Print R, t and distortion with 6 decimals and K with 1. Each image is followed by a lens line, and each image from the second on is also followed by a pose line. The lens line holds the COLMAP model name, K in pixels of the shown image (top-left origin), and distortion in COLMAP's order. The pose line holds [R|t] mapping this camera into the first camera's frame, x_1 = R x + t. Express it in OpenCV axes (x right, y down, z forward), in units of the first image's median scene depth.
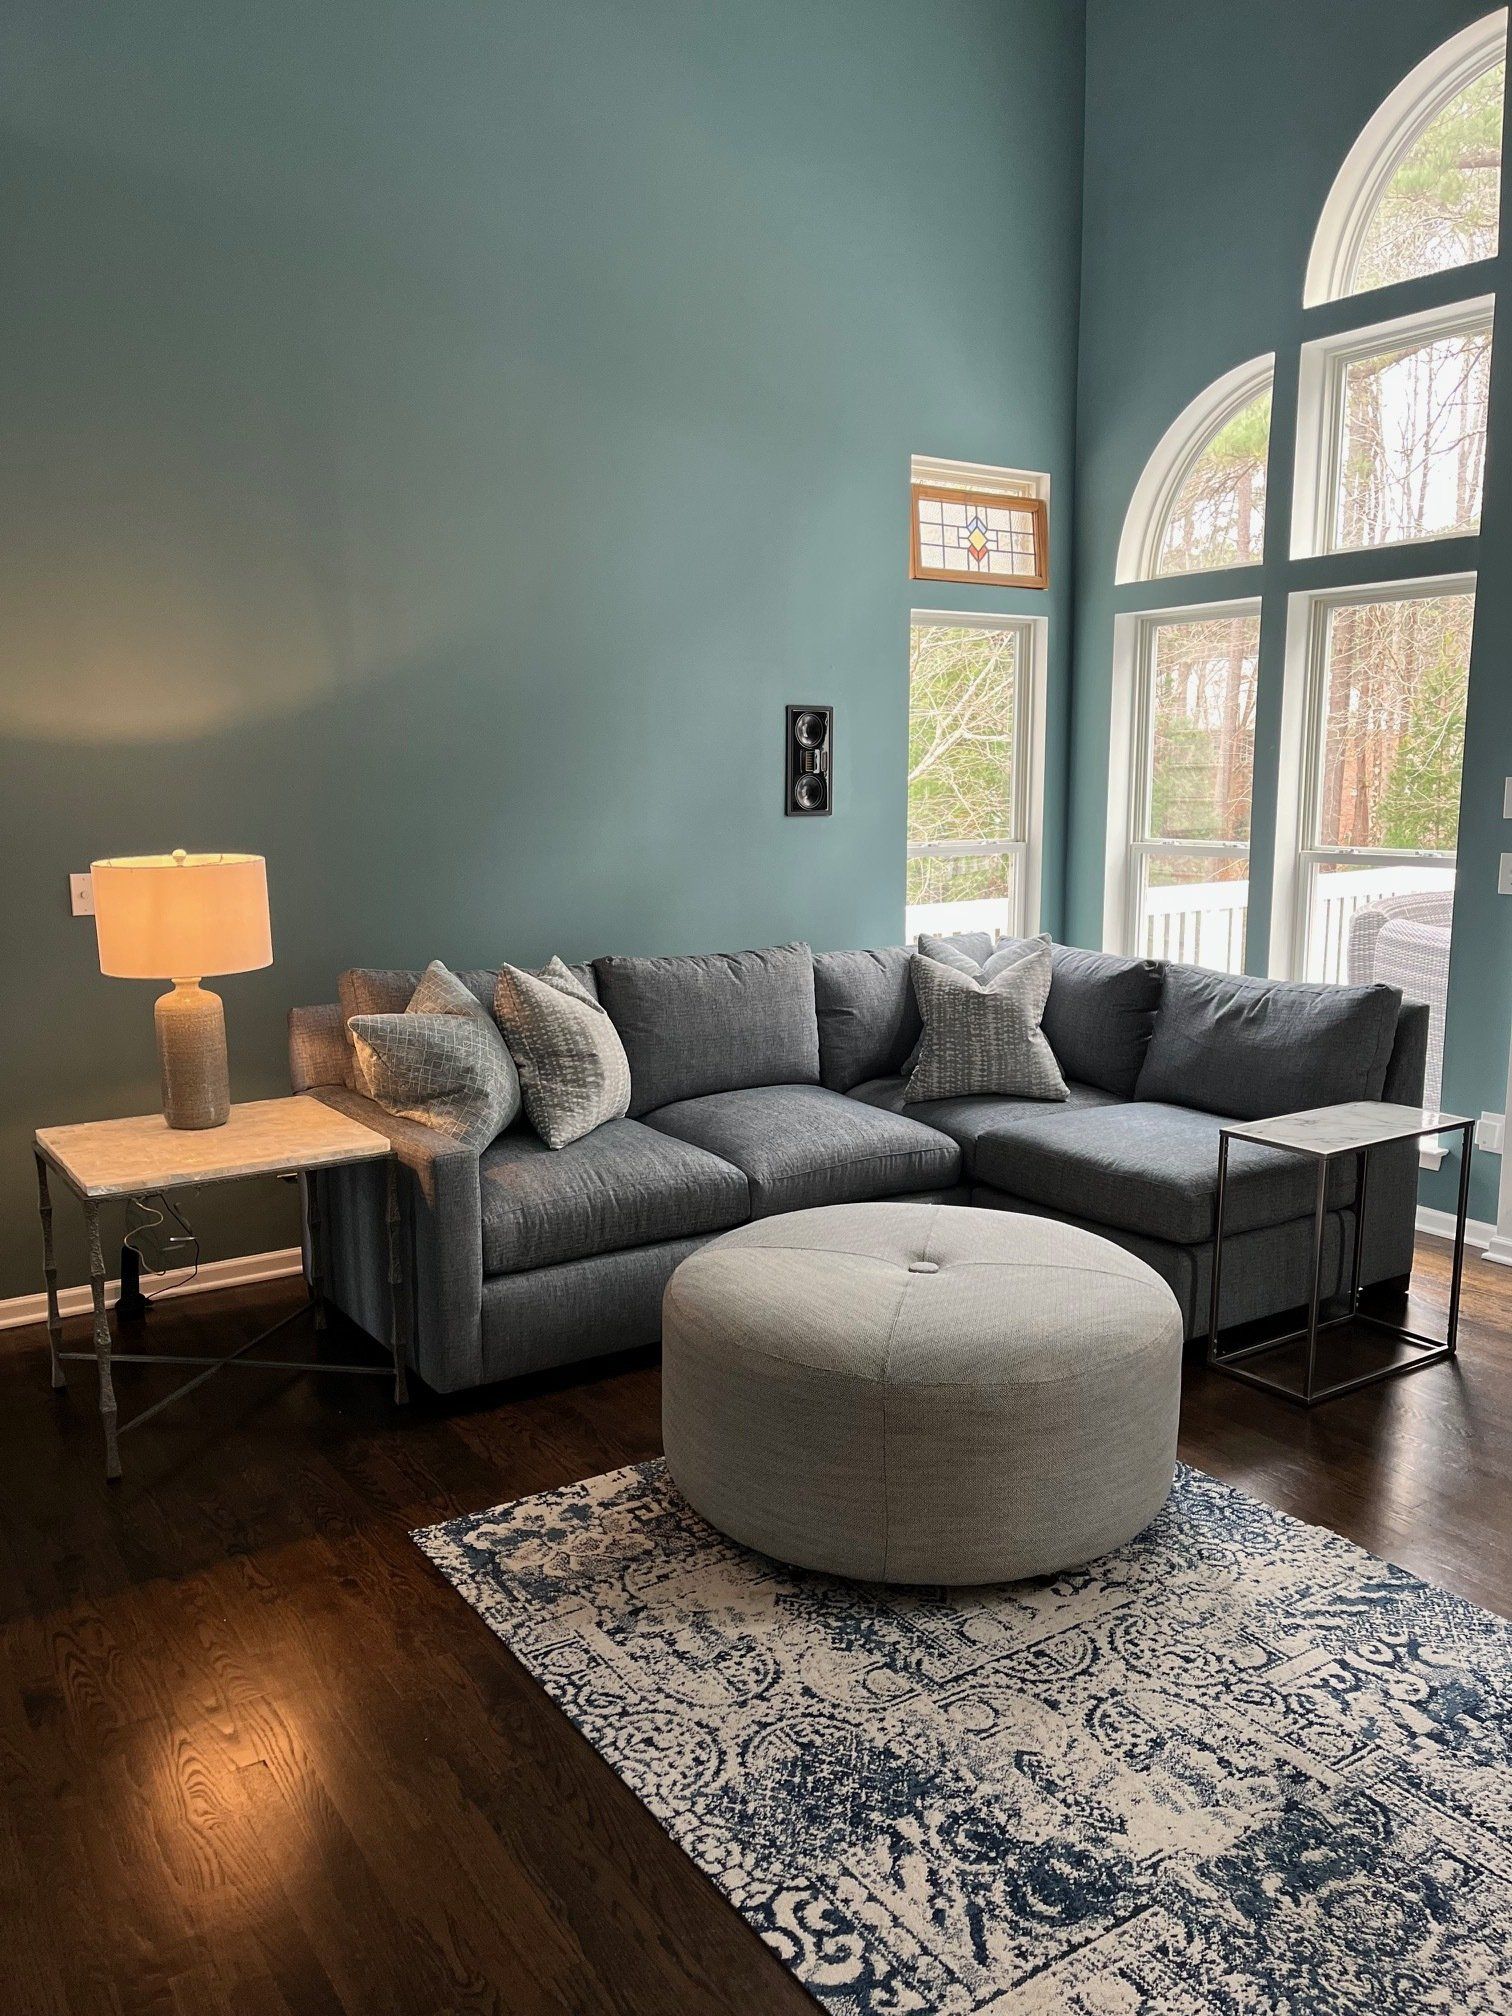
lens RADIAL K [[1542.2, 0, 756.9], [0, 1542.2, 1021.9], [0, 0, 1]] dist [0.052525, -0.059377]
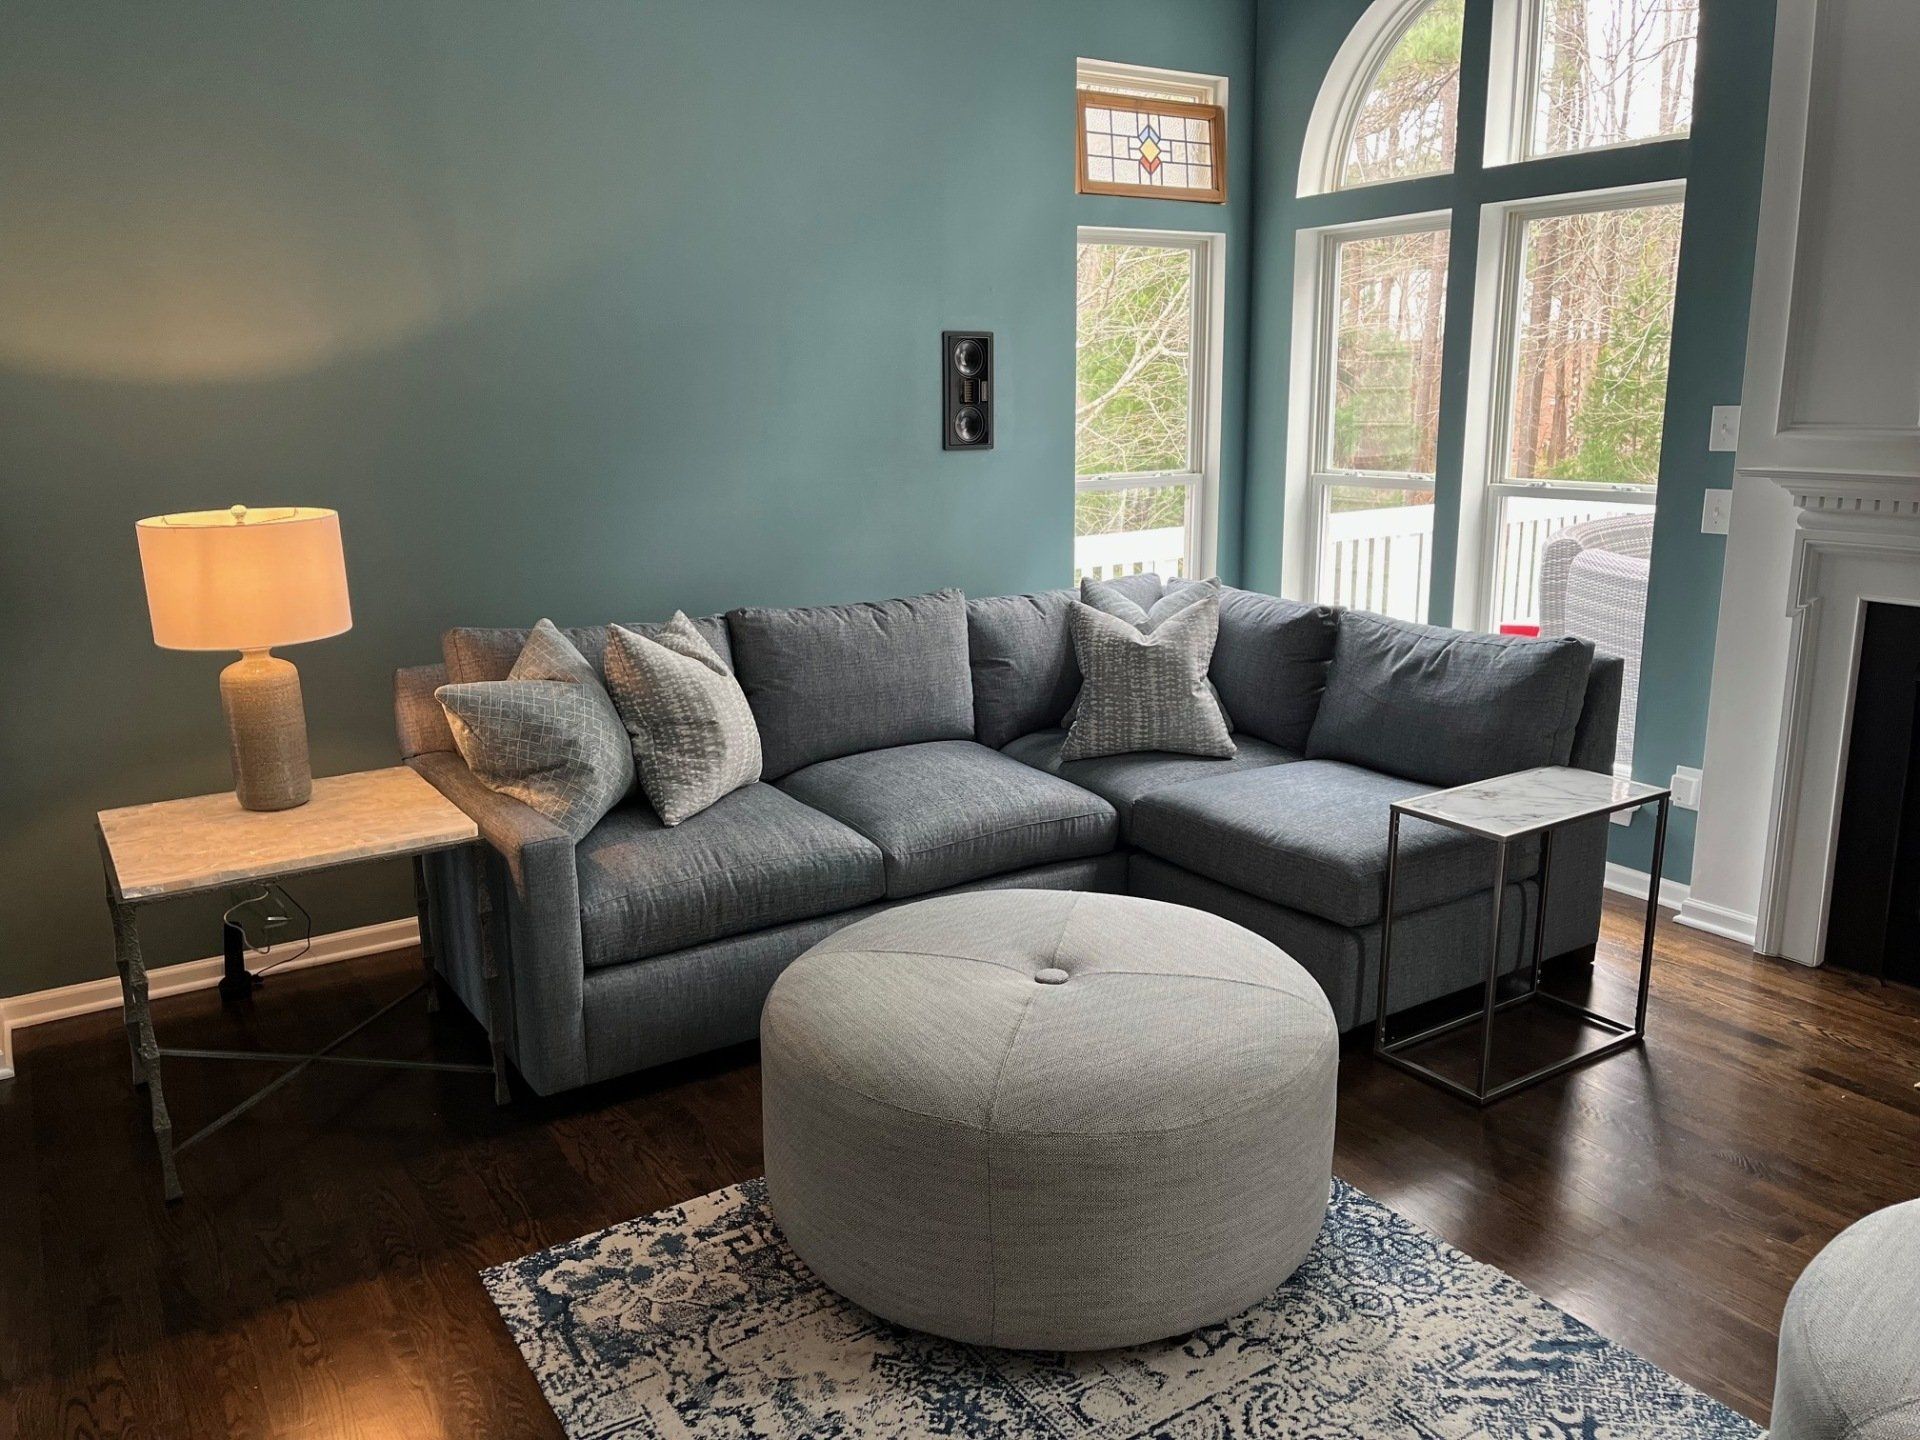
lens RADIAL K [[1468.8, 0, 960.6], [0, 1468.8, 710.8], [0, 0, 1]] dist [0.052525, -0.059377]
pose [[0.999925, -0.004354, -0.011432, 0.054601], [0.005010, 0.998304, 0.057999, -0.037402], [0.011160, -0.058052, 0.998251, 0.128658]]
